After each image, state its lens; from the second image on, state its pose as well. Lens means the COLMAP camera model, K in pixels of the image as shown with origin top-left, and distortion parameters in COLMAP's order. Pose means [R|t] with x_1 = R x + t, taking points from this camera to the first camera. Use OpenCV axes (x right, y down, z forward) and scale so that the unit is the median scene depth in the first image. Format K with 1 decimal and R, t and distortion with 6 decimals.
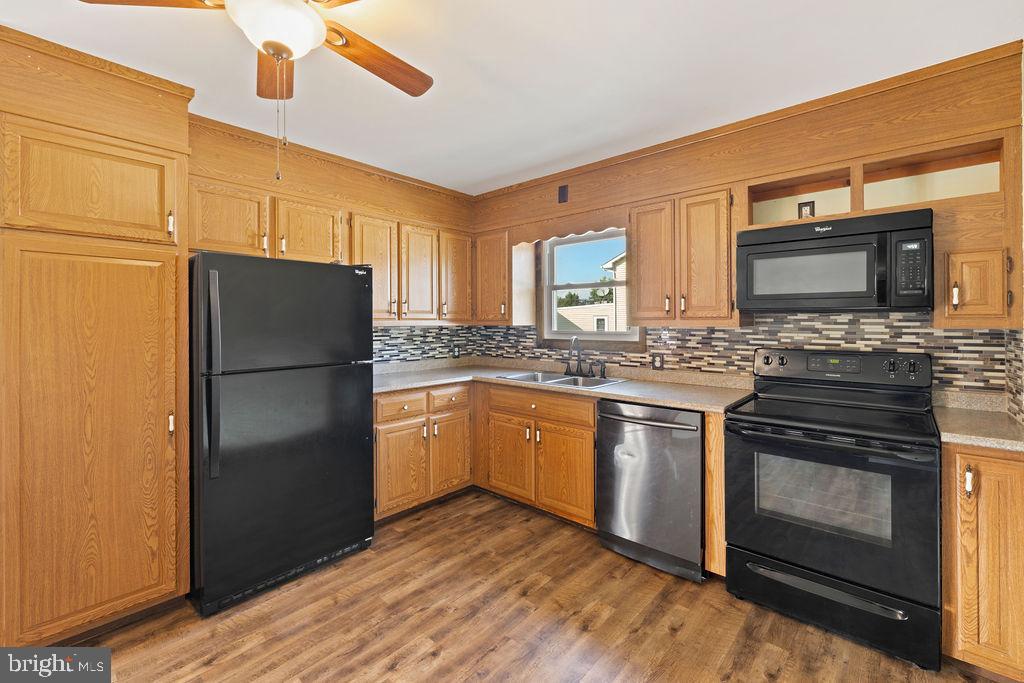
lens RADIAL K [[435.9, 0, 510.9], [0, 435.9, 321.3], [0, 0, 1]] dist [-0.006855, 0.000253]
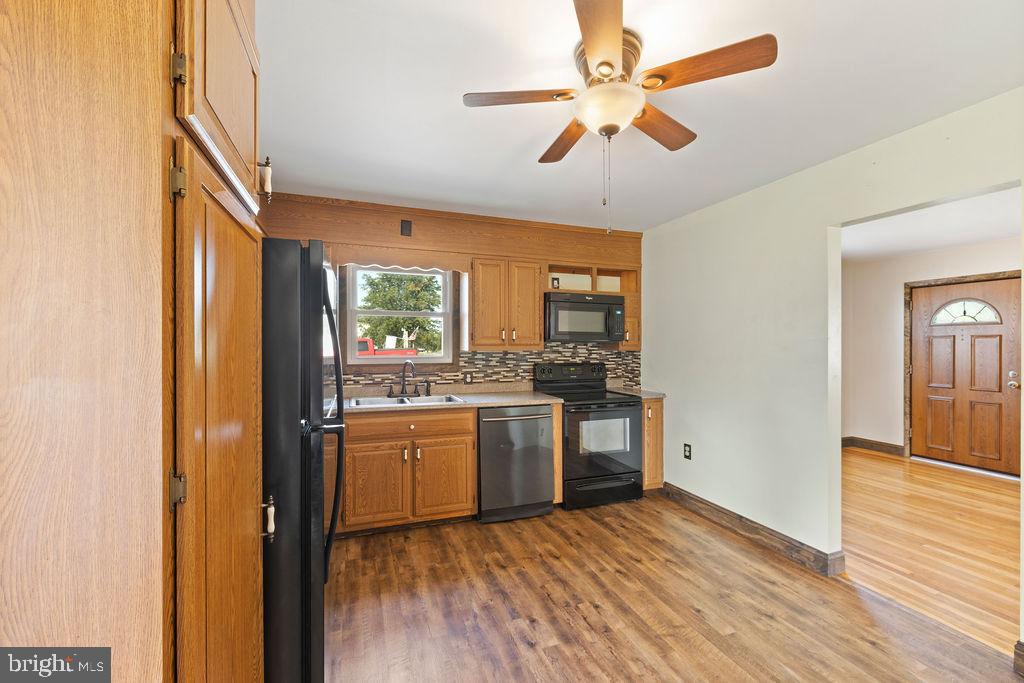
lens RADIAL K [[435.9, 0, 517.4], [0, 435.9, 345.2], [0, 0, 1]] dist [-0.006855, 0.000253]
pose [[0.455315, 0.002511, 0.890327, -0.980060], [-0.004103, 0.999991, -0.000723, -0.005146], [-0.890321, -0.003324, 0.455322, 0.370136]]
